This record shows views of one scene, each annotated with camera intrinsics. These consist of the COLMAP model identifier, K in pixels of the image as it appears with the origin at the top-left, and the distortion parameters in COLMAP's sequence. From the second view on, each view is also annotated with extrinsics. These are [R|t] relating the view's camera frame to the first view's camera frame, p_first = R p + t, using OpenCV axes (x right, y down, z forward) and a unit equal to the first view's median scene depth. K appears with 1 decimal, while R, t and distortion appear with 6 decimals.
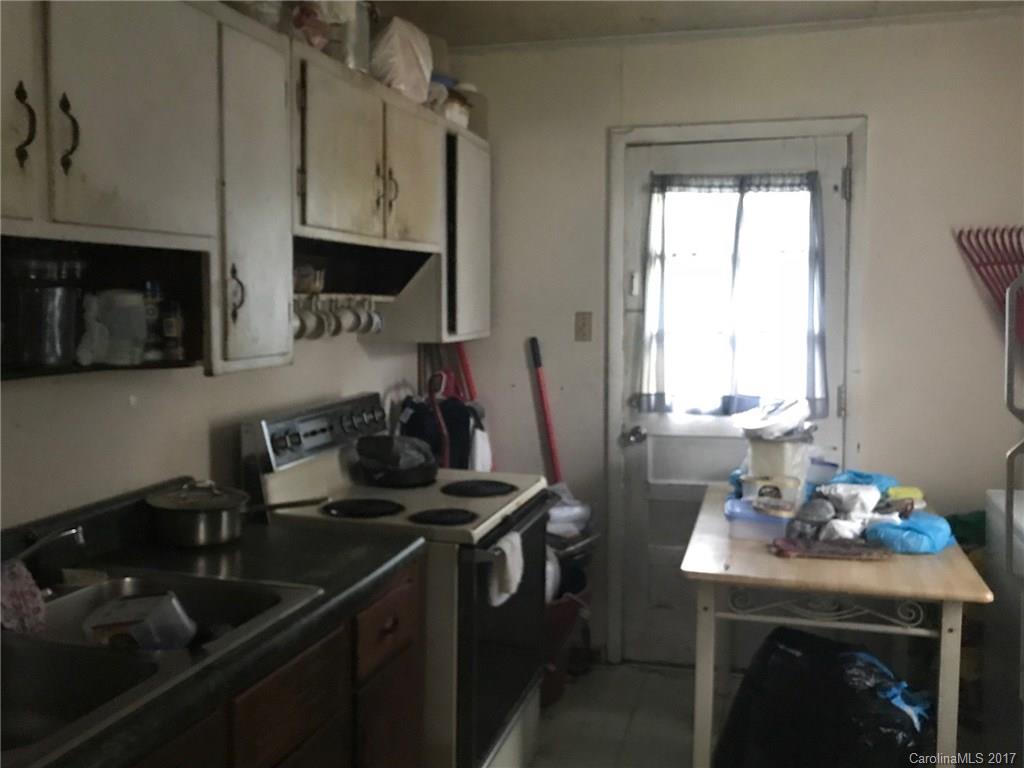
lens RADIAL K [[1003.3, 0, 508.1], [0, 1003.3, 378.1], [0, 0, 1]] dist [0.000272, 0.000000]
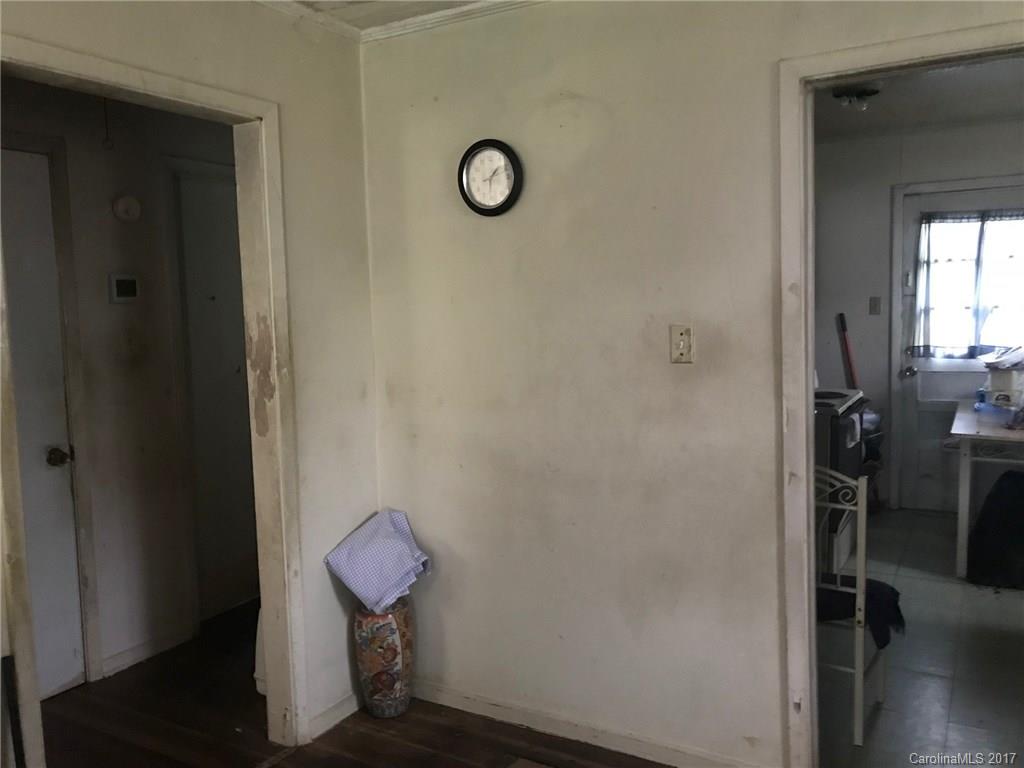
lens RADIAL K [[831.1, 0, 508.1], [0, 831.1, 376.3], [0, 0, 1]] dist [-0.009016, 0.018858]
pose [[0.962849, -0.006112, -0.269973, -0.153220], [0.012934, 0.999640, 0.023499, 0.026632], [0.269732, -0.026118, 0.962581, -0.535581]]
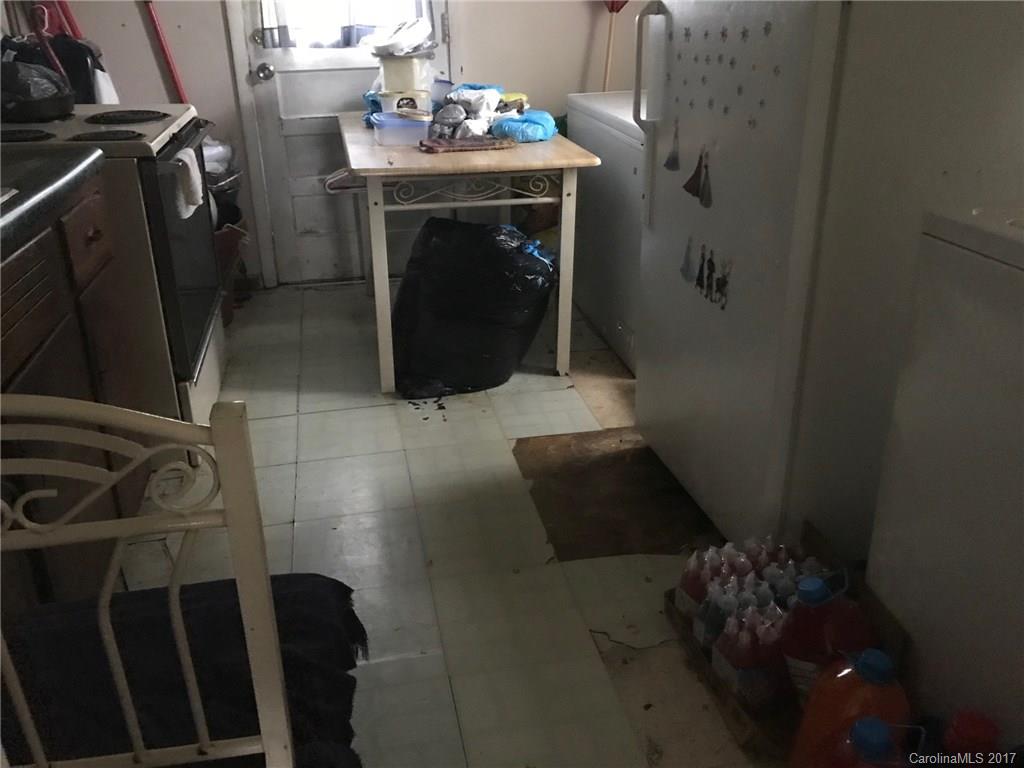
lens RADIAL K [[831.1, 0, 507.2], [0, 831.1, 364.5], [0, 0, 1]] dist [-0.009016, 0.018858]
pose [[0.890885, -0.194805, 0.410335, -0.067734], [0.048271, 0.938854, 0.340916, 0.066446], [-0.451657, -0.283909, 0.845814, 0.068892]]
